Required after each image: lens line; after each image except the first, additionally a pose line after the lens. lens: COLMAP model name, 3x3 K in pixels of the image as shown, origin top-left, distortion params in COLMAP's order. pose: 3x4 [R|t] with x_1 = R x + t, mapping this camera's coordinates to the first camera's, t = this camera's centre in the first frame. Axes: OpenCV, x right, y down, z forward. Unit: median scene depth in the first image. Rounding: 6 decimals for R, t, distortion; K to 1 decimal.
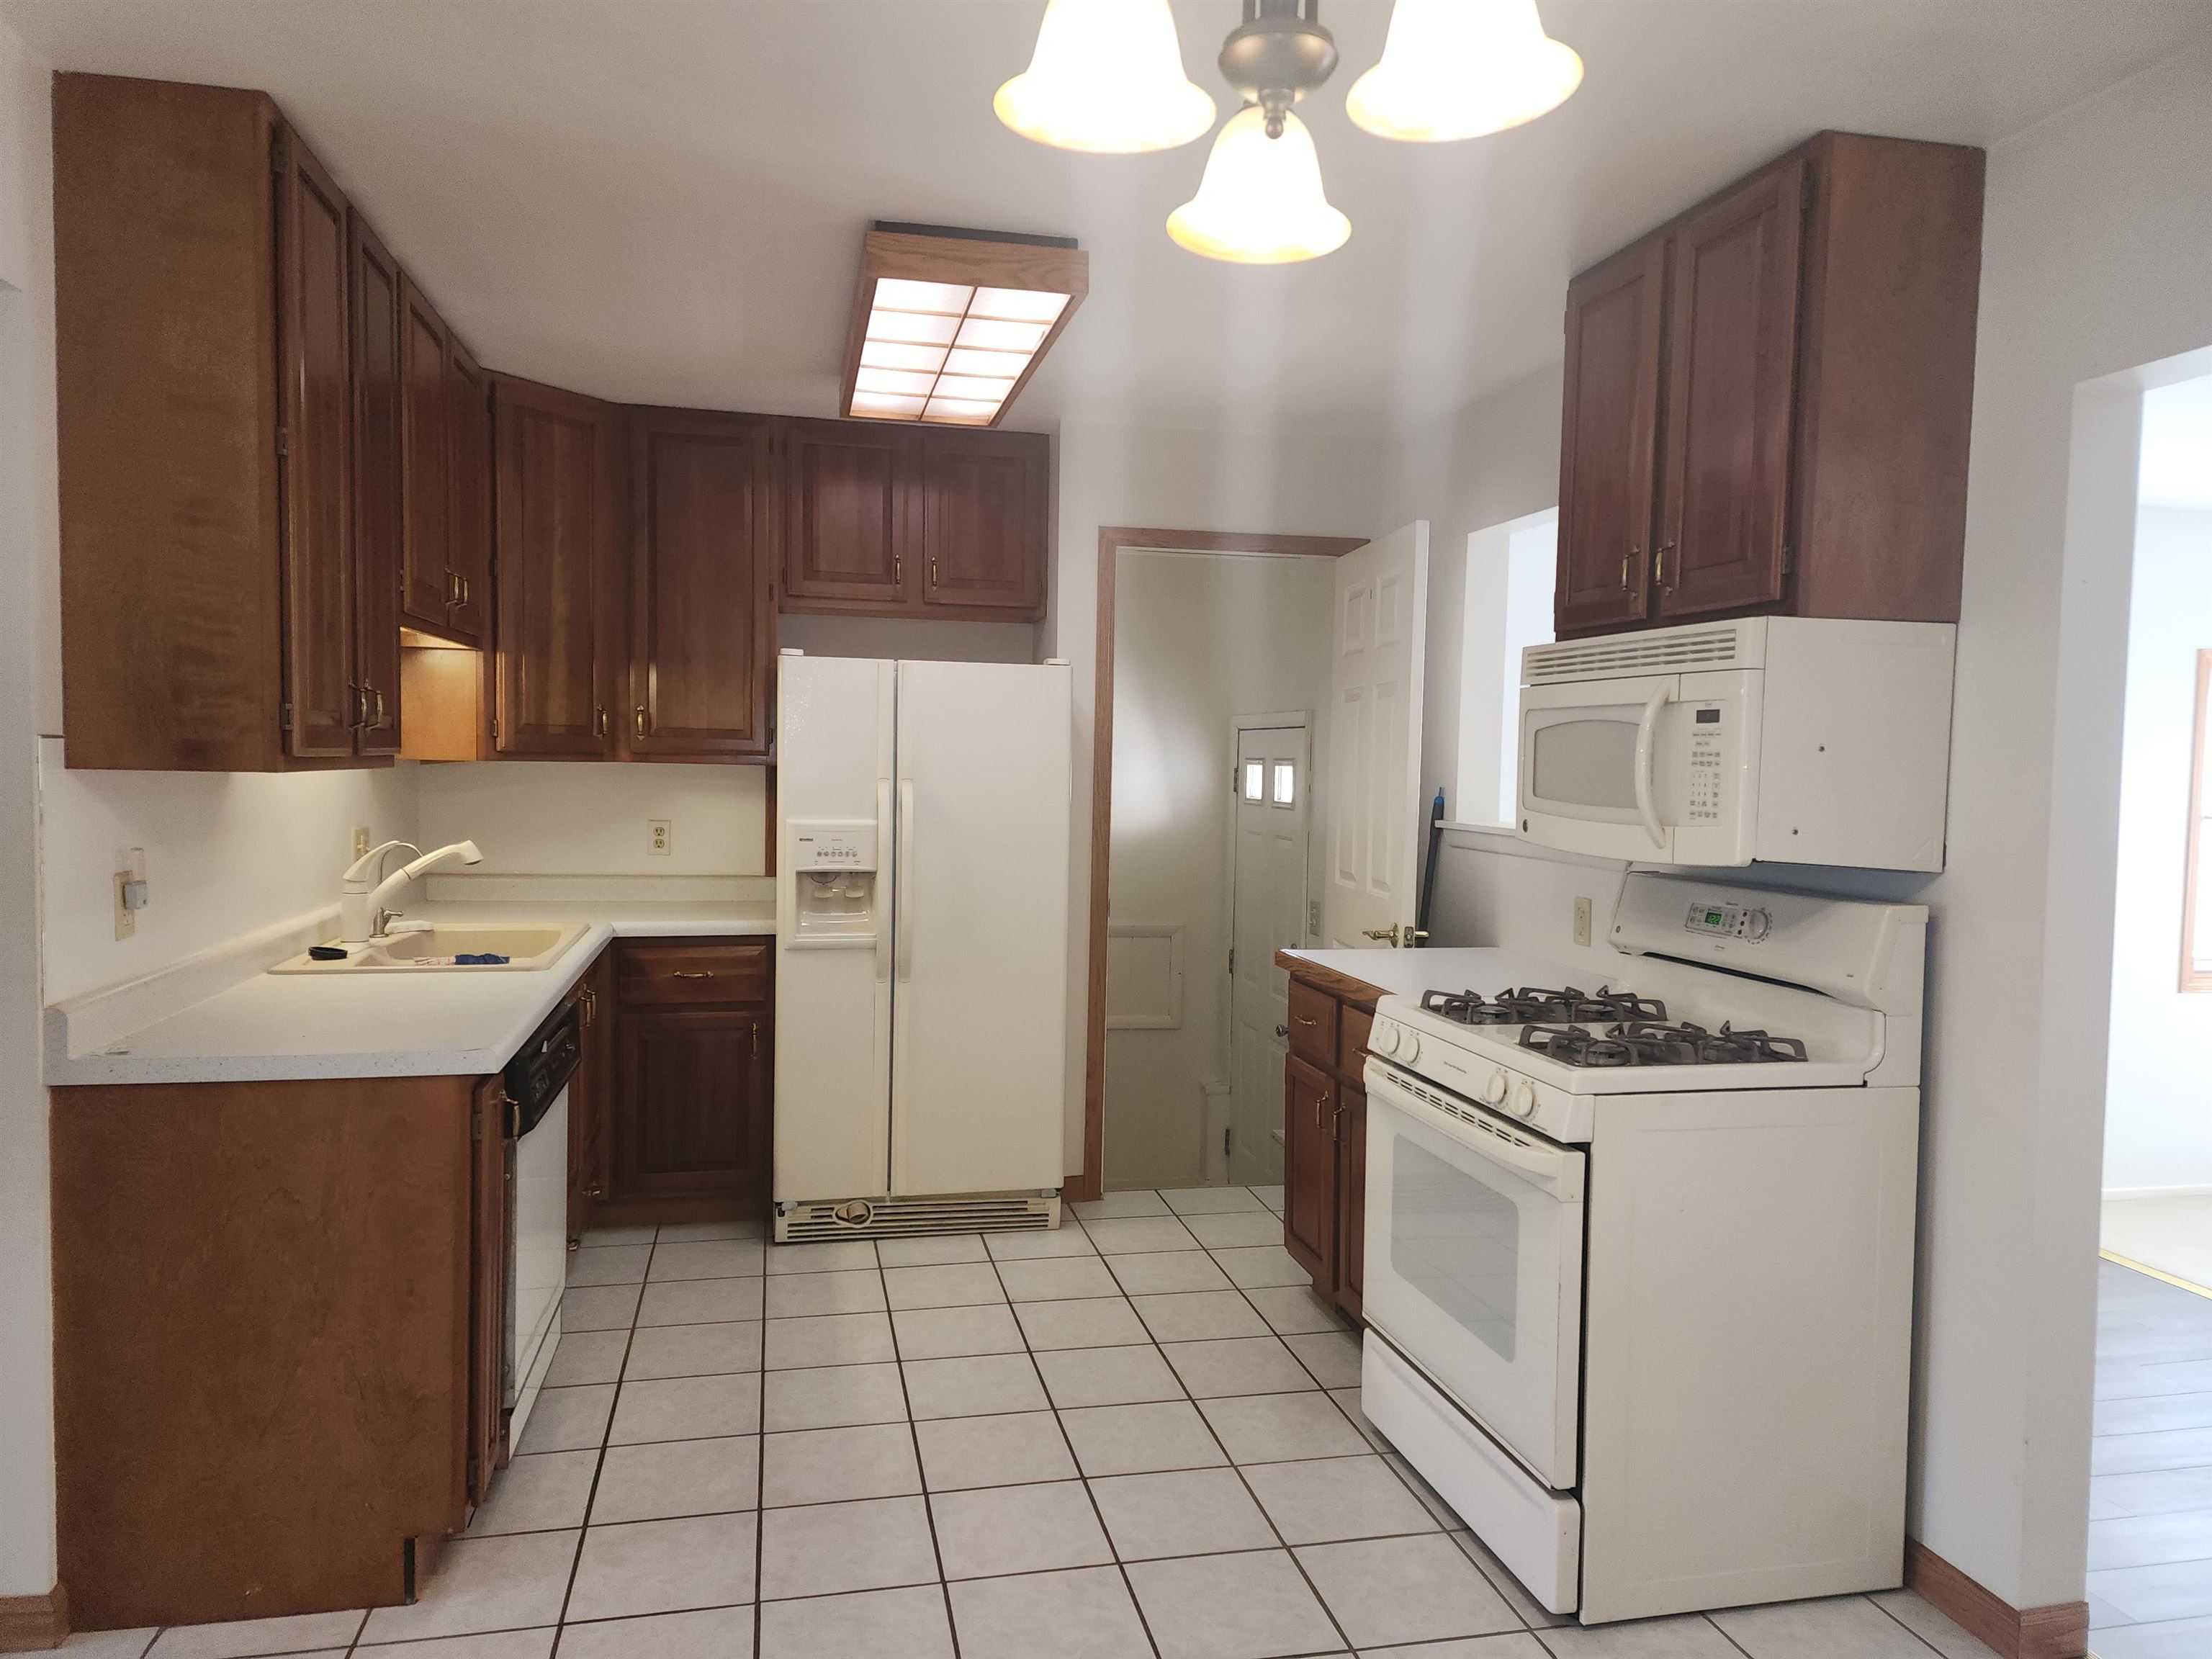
lens RADIAL K [[1468.5, 0, 1109.7], [0, 1468.5, 835.6], [0, 0, 1]] dist [0.079262, -0.055682]
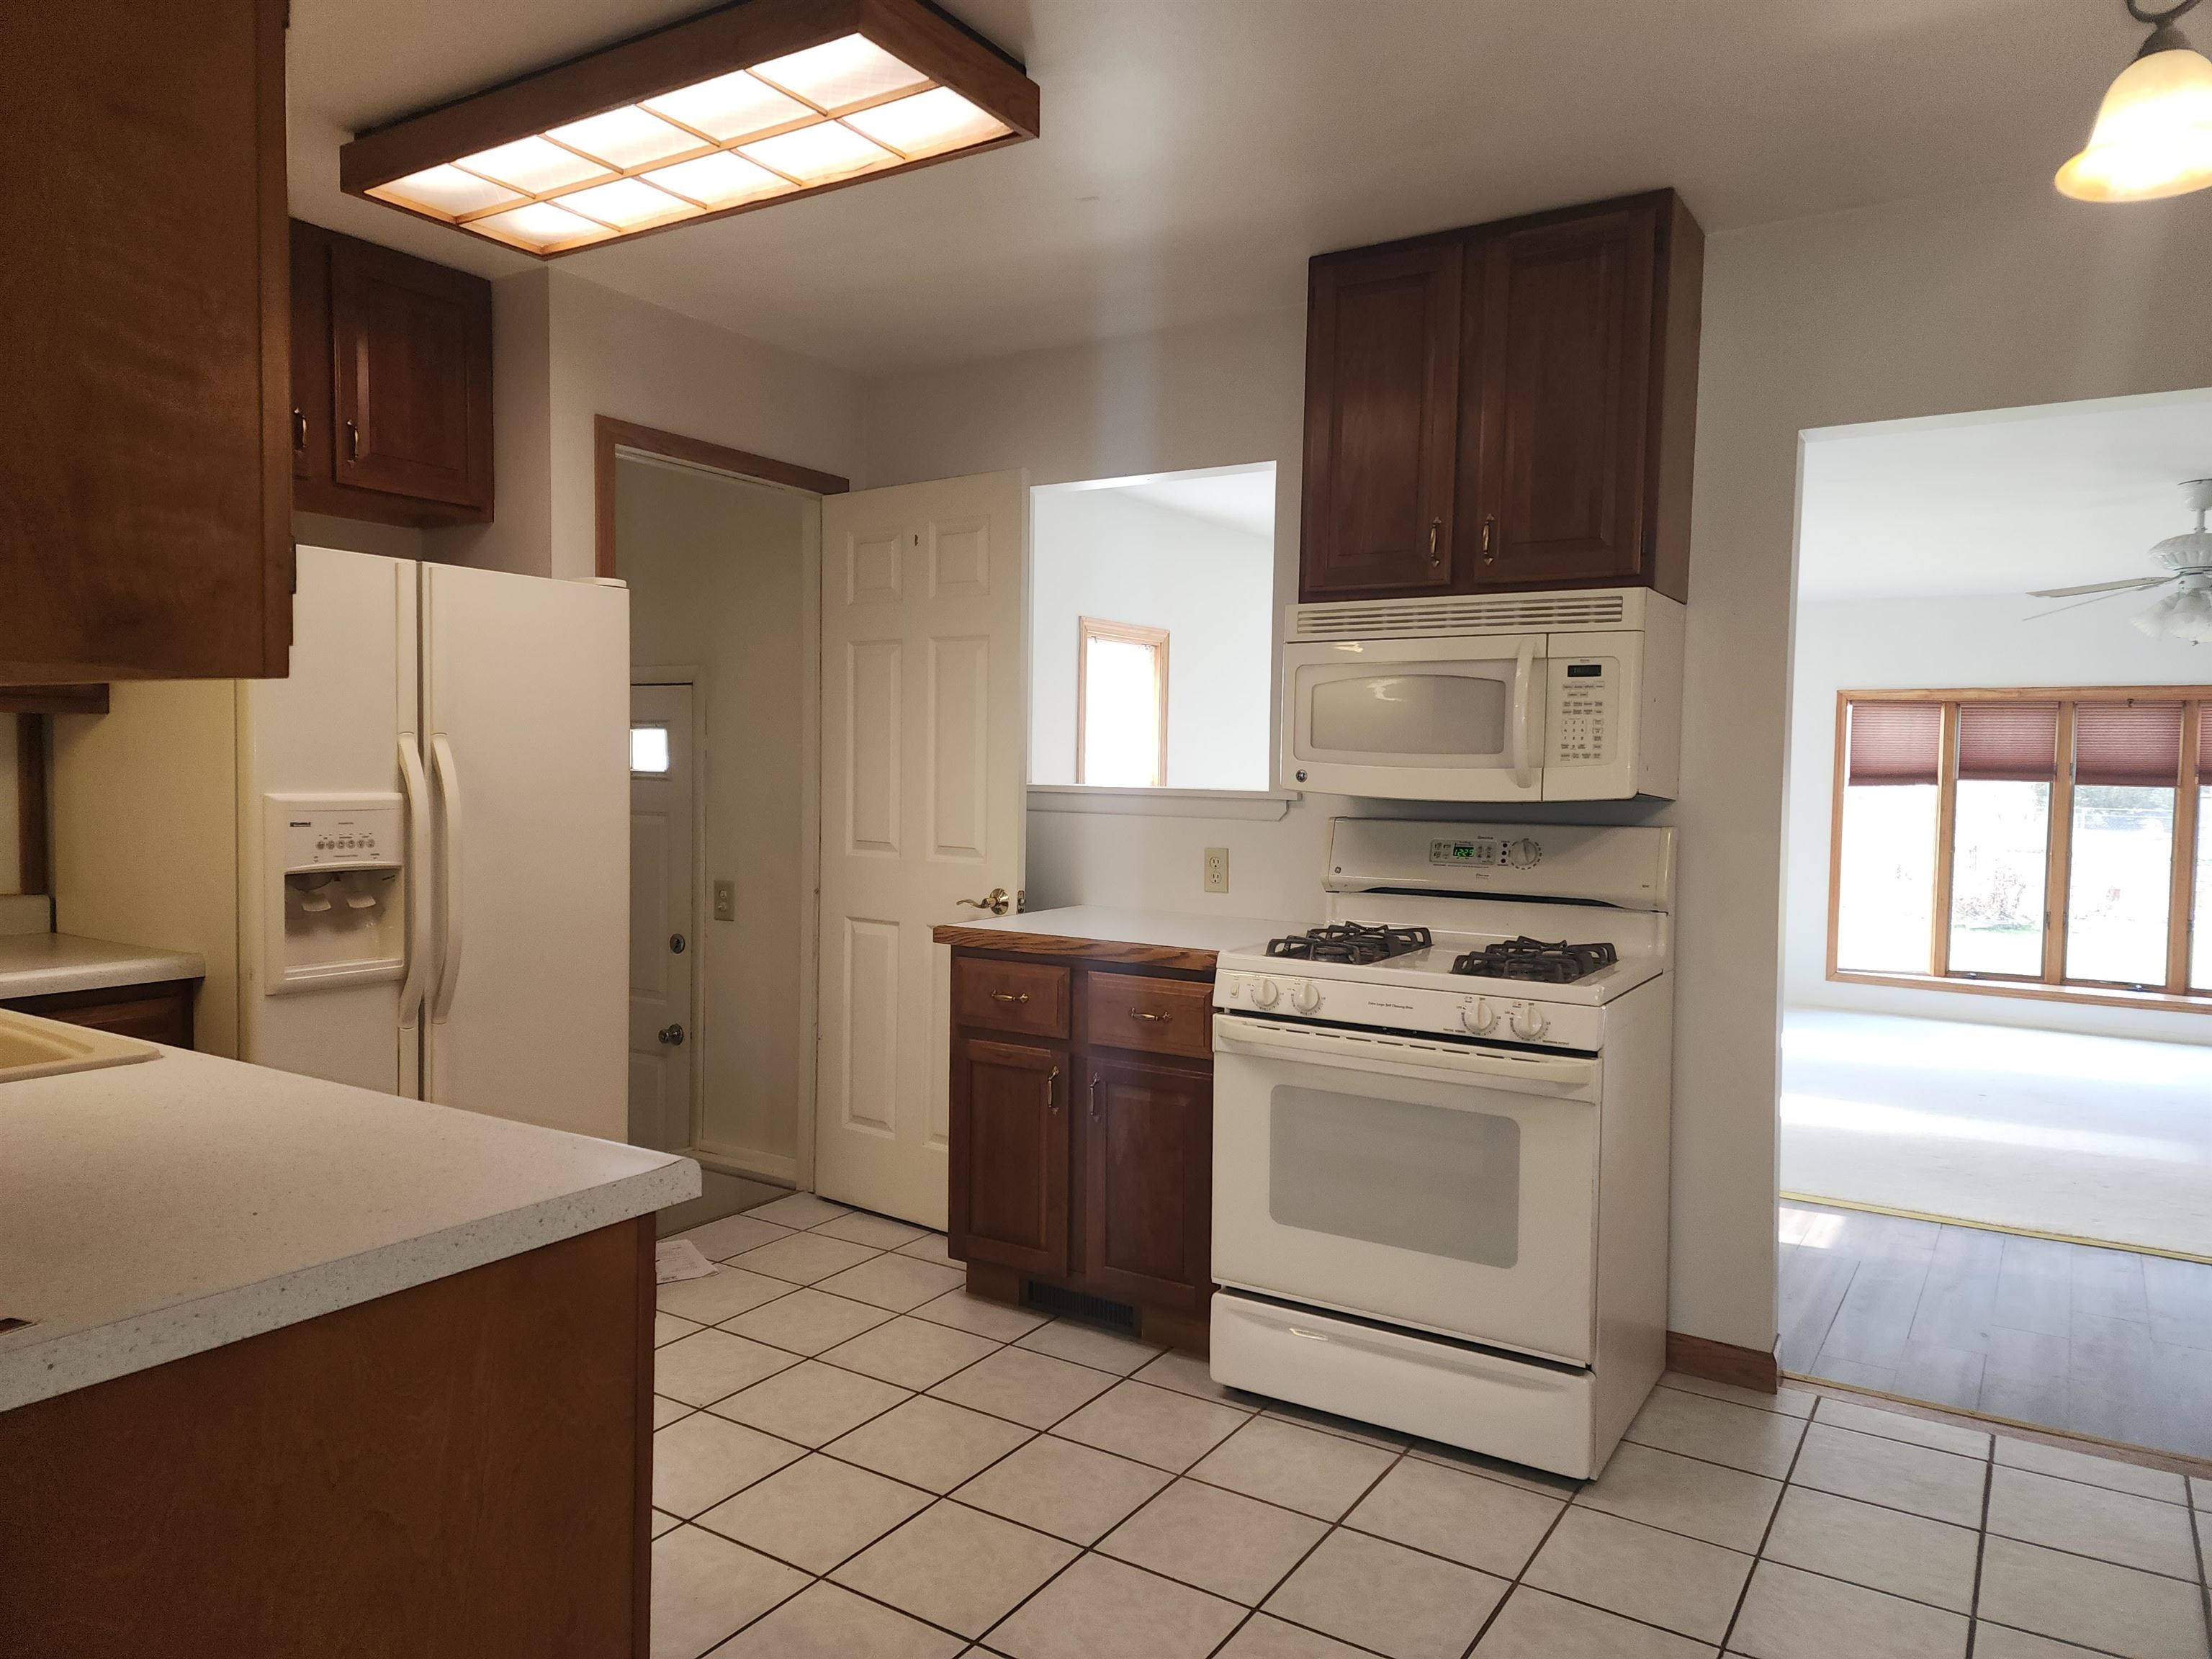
lens RADIAL K [[1468.5, 0, 1100.4], [0, 1468.5, 829.1], [0, 0, 1]] dist [0.079262, -0.055682]
pose [[0.709361, -0.039208, 0.703754, -0.645643], [0.035373, 0.999174, 0.020011, 0.006075], [-0.703957, 0.010699, 0.710162, 0.422409]]
